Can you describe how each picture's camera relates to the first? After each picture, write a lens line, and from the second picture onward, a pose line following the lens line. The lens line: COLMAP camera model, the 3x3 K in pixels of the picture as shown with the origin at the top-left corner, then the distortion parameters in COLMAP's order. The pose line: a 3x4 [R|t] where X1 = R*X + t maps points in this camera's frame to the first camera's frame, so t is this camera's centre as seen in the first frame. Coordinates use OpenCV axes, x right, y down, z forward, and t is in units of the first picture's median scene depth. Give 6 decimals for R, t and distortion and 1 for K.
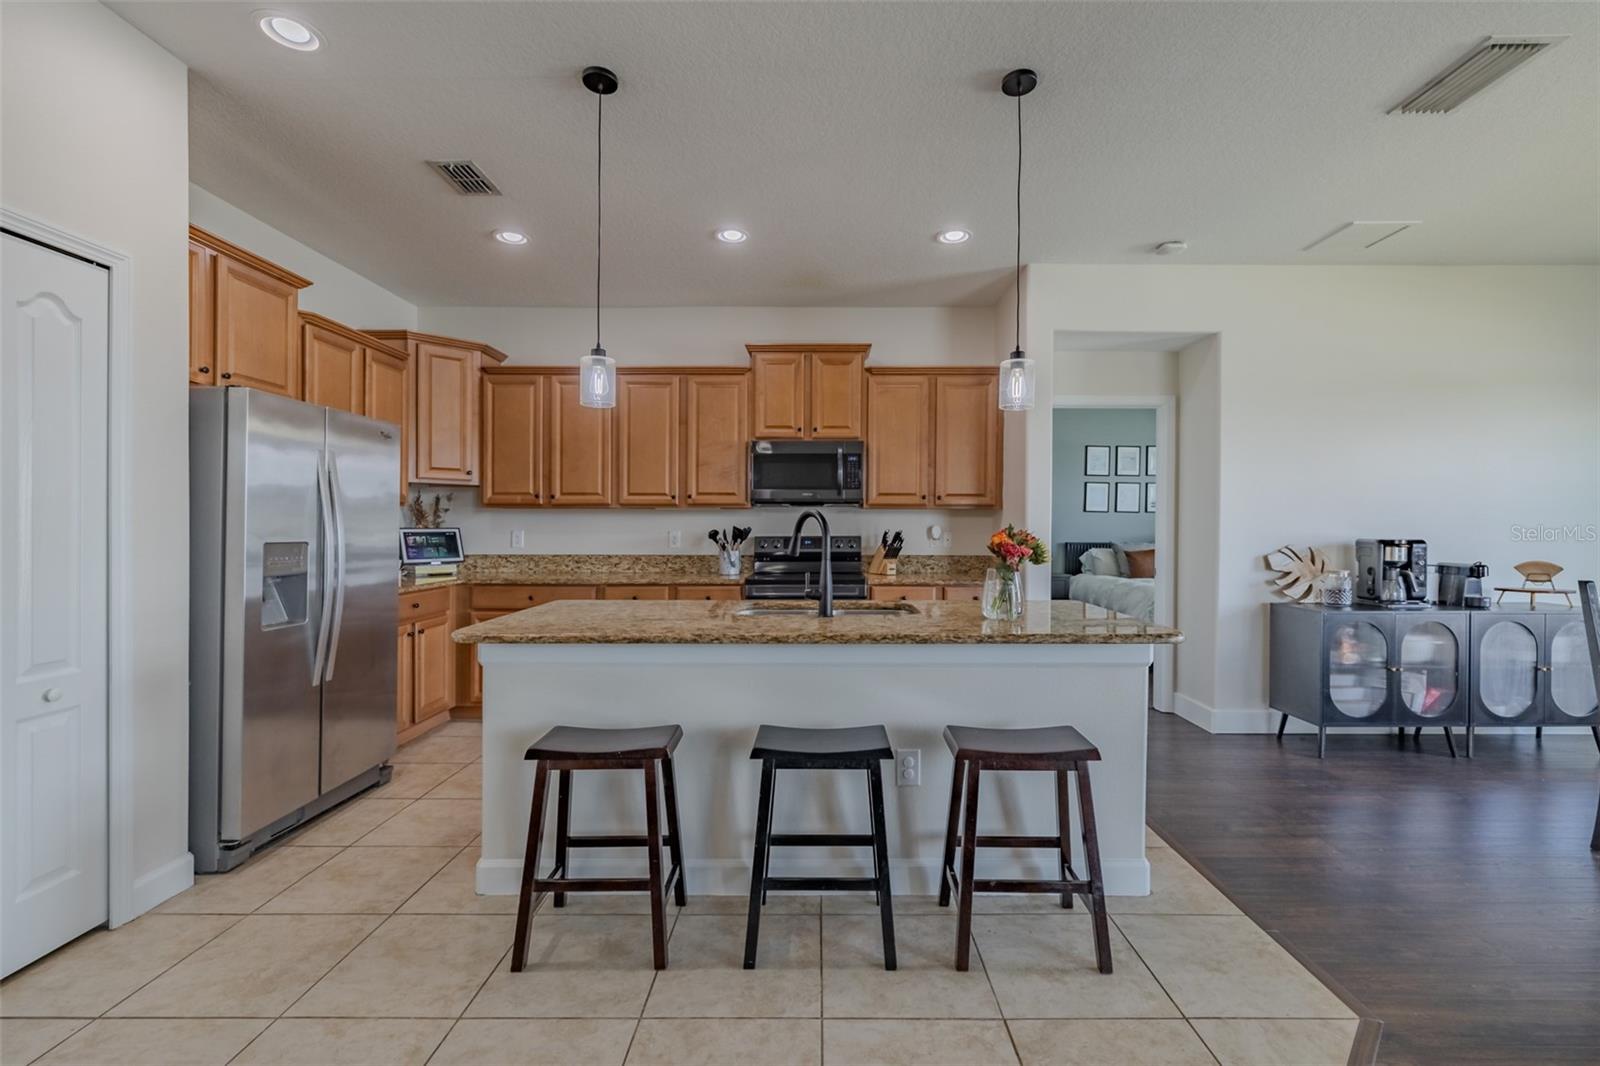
lens RADIAL K [[677.3, 0, 815.8], [0, 677.3, 530.6], [0, 0, 1]] dist [0.003183, 0.000111]
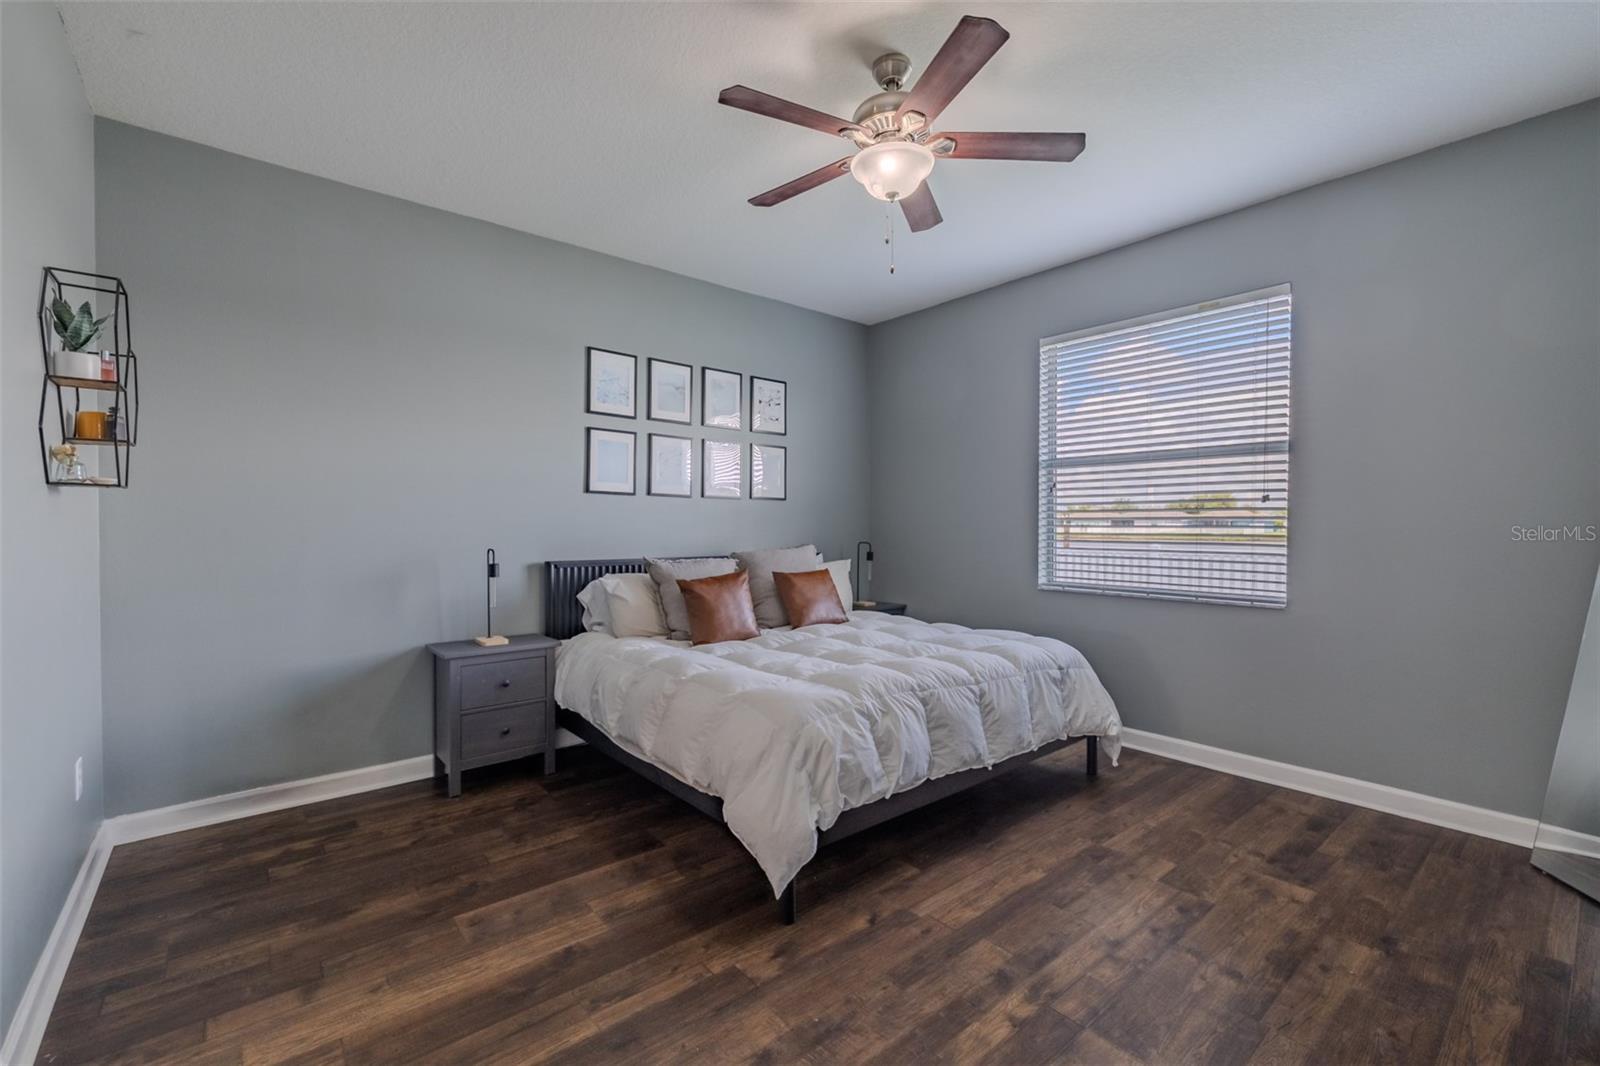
lens RADIAL K [[673.9, 0, 801.7], [0, 673.9, 531.1], [0, 0, 1]] dist [0.000562, -0.000122]
pose [[0.764010, -0.011710, 0.645099, 0.404562], [0.007330, 0.999928, 0.009471, -0.009588], [-0.645163, -0.002507, 0.764041, 1.058871]]
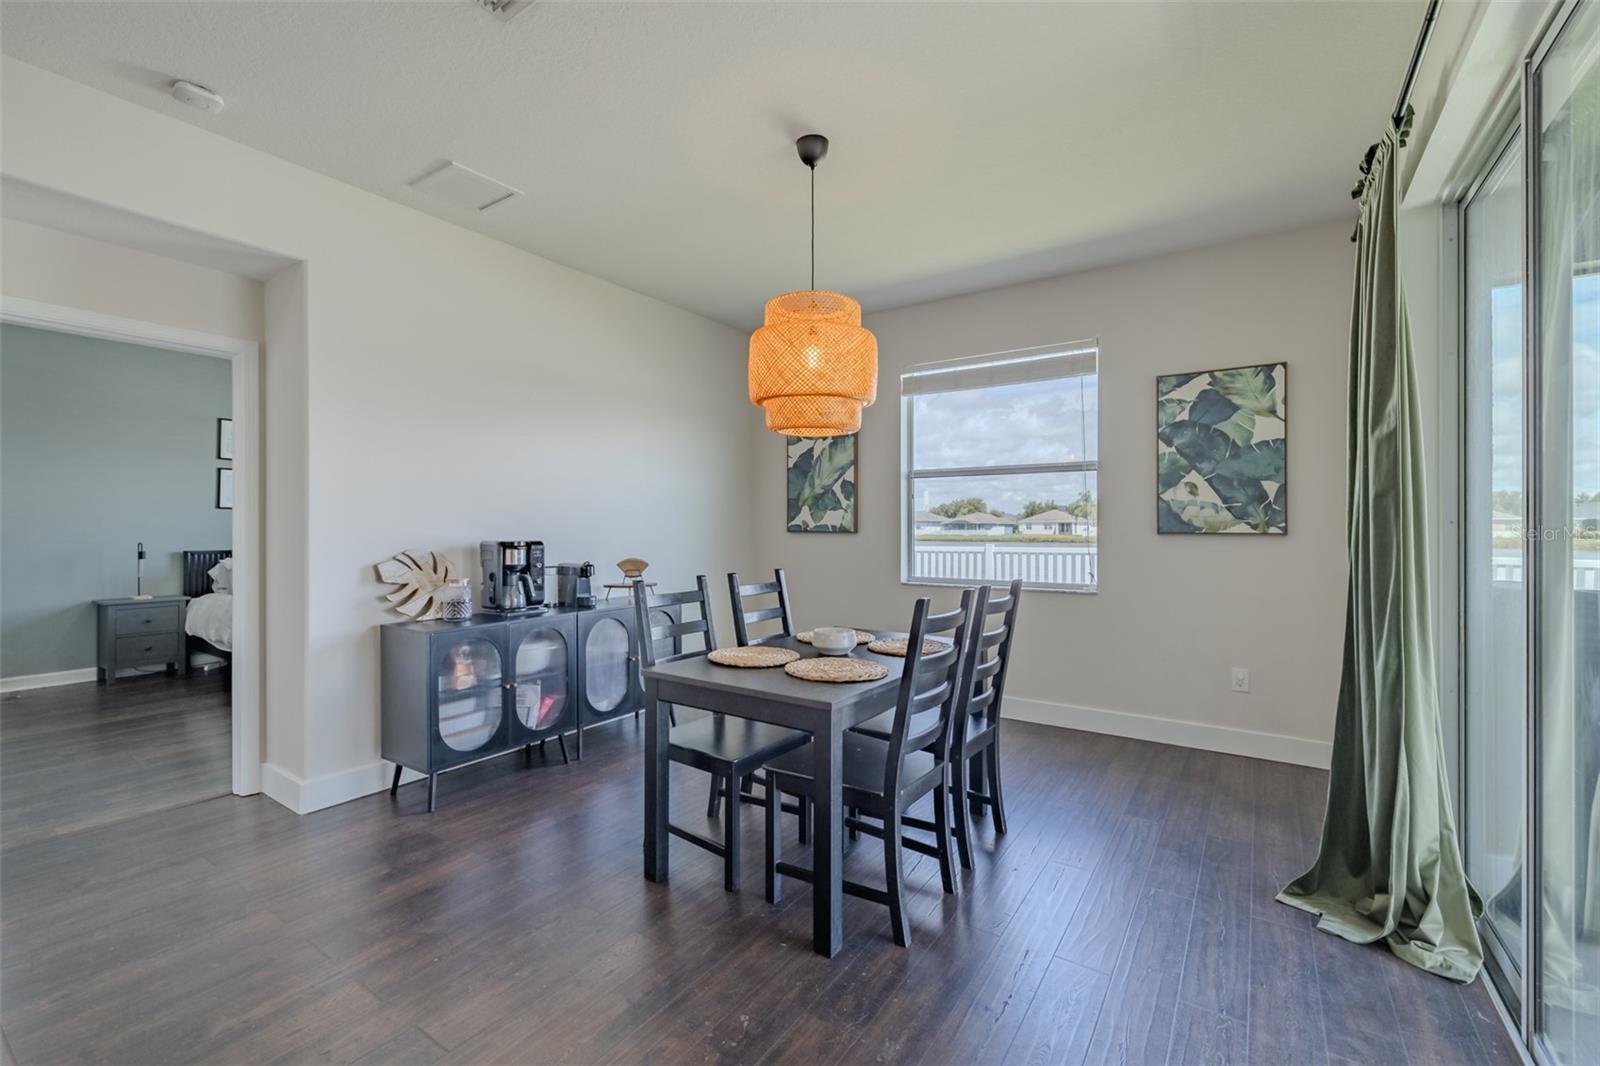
lens RADIAL K [[684.6, 0, 787.6], [0, 684.6, 530.2], [0, 0, 1]] dist [-0.000791, 0.000043]
pose [[0.564515, -0.005300, 0.825405, 0.253557], [0.008325, 0.999965, 0.000727, 0.000491], [-0.825380, 0.006461, 0.564540, 0.147018]]
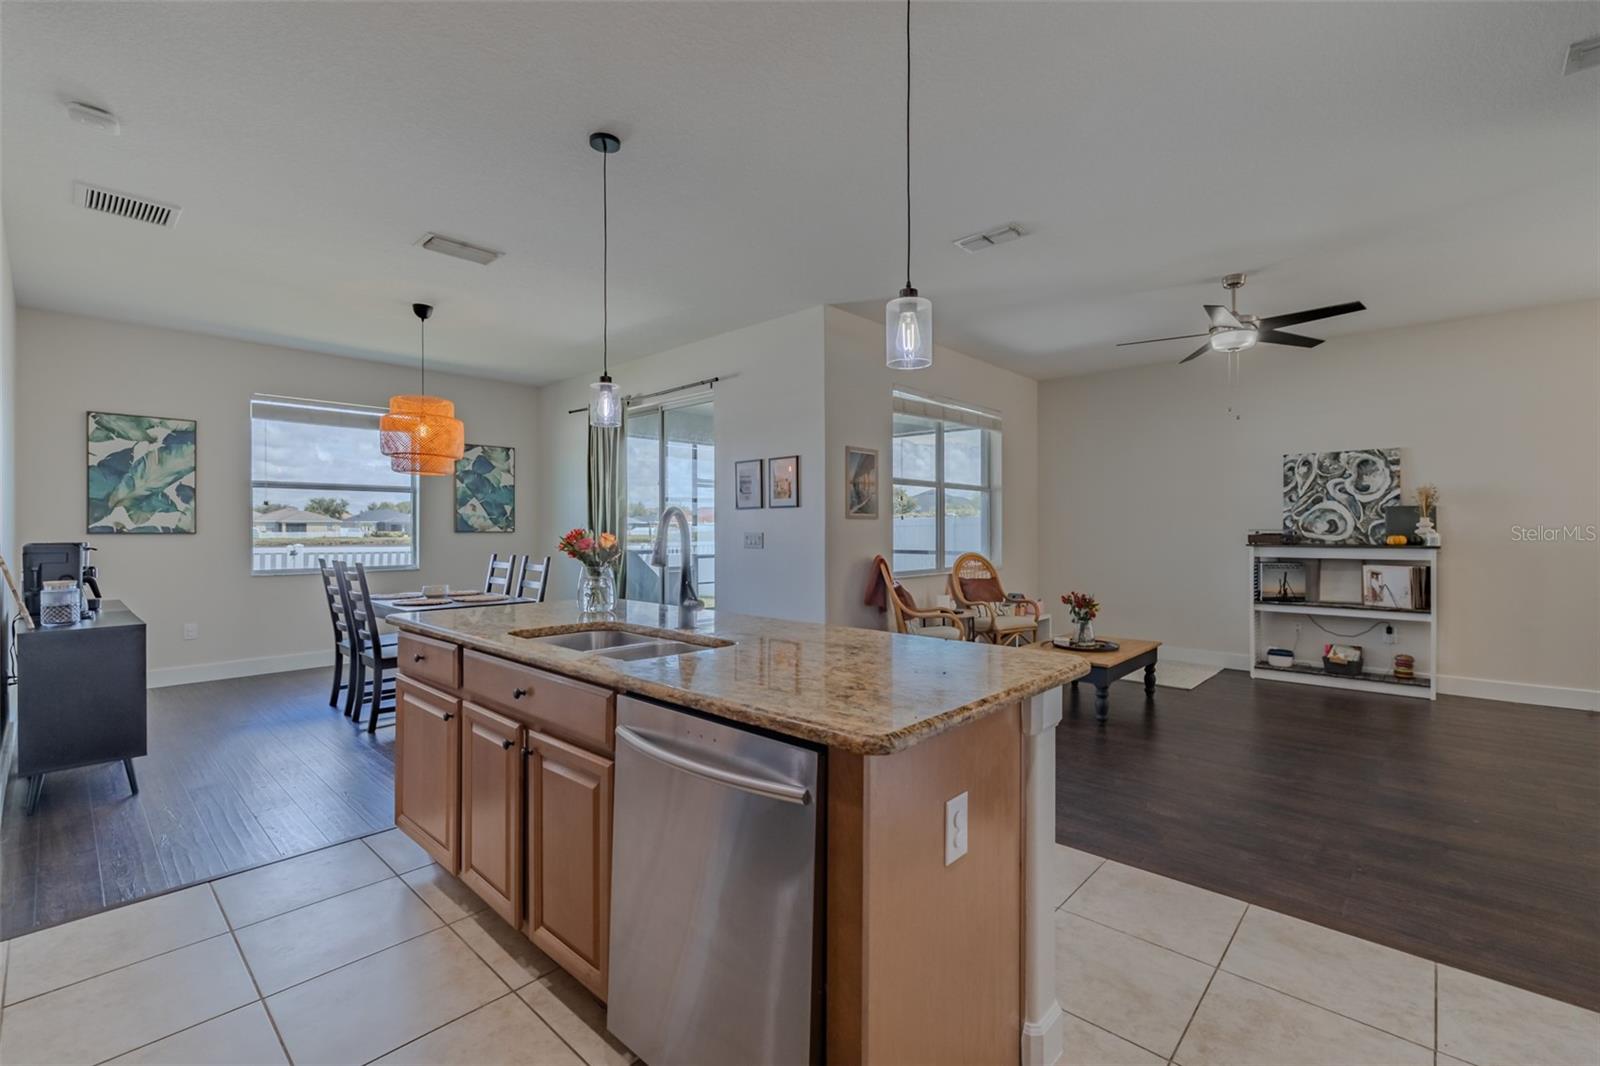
lens RADIAL K [[688.1, 0, 812.5], [0, 688.1, 527.5], [0, 0, 1]] dist [-0.002274, 0.000037]
pose [[-0.741924, -0.000920, 0.670484, -0.402591], [0.004896, 0.999965, 0.006789, -0.007555], [-0.670467, 0.008320, -0.741893, 0.872376]]
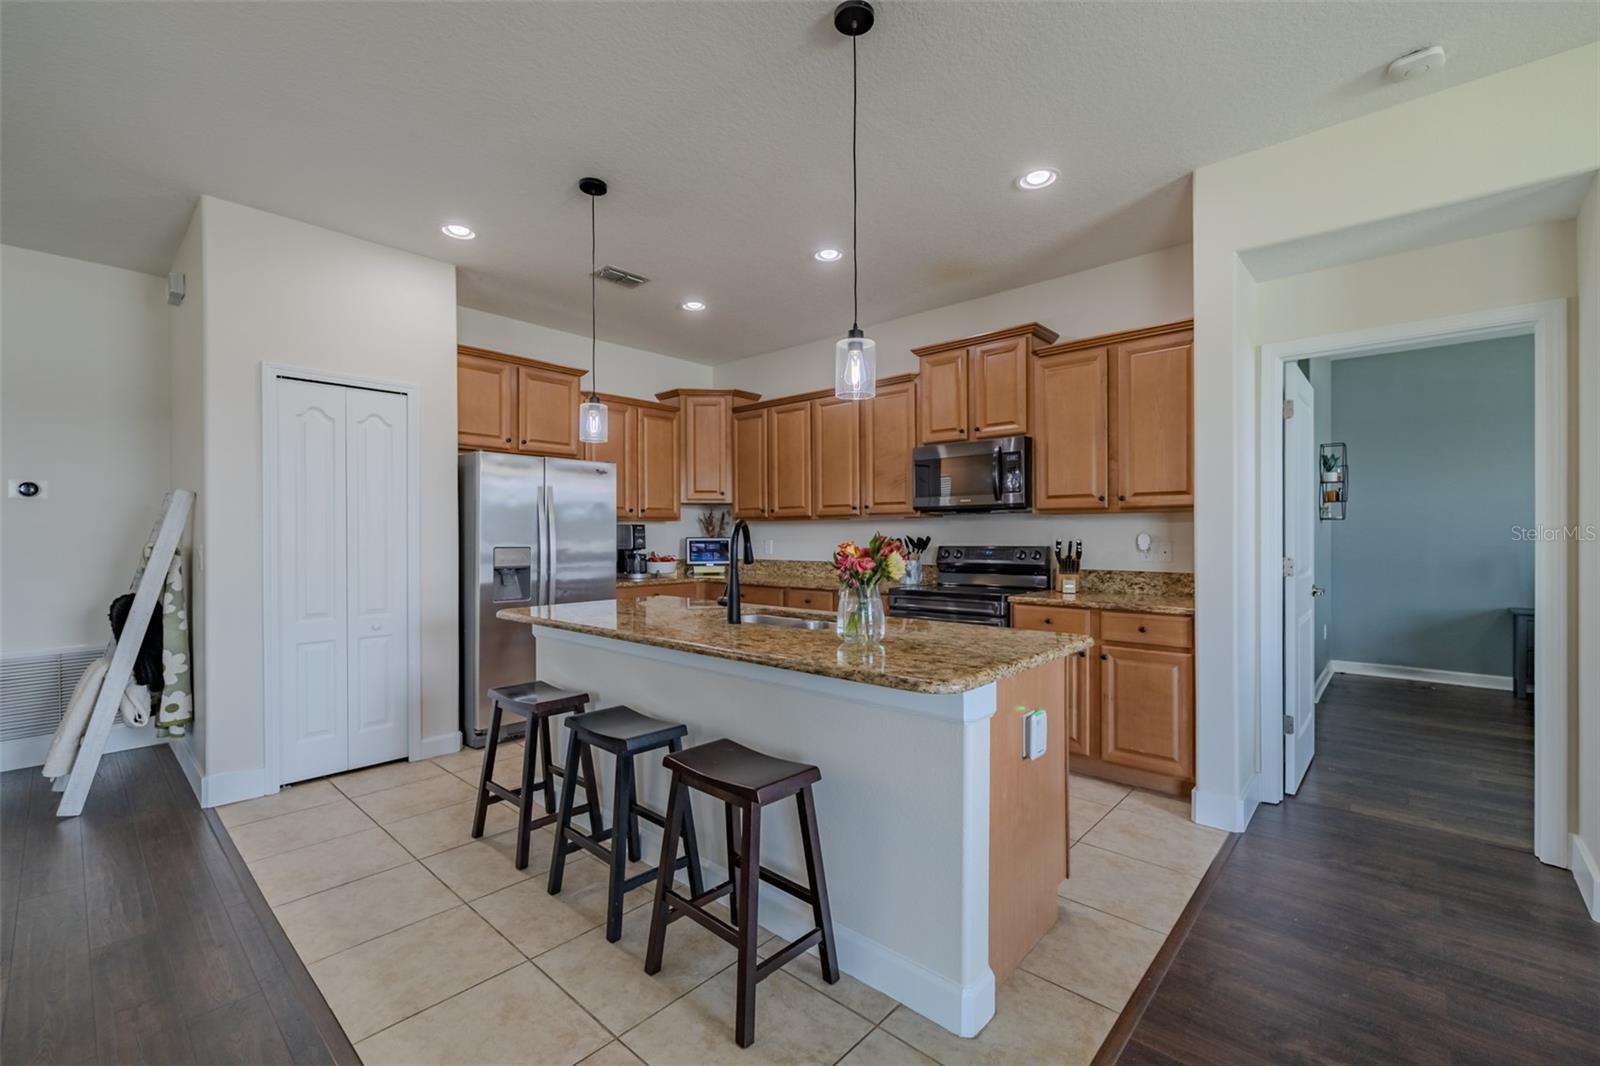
lens RADIAL K [[673.9, 0, 801.7], [0, 673.9, 531.1], [0, 0, 1]] dist [0.000562, -0.000122]
pose [[0.744414, -0.007374, -0.667678, 0.432047], [-0.000811, 0.999928, -0.011948, -0.000624], [0.667718, 0.009436, 0.744354, 0.170206]]
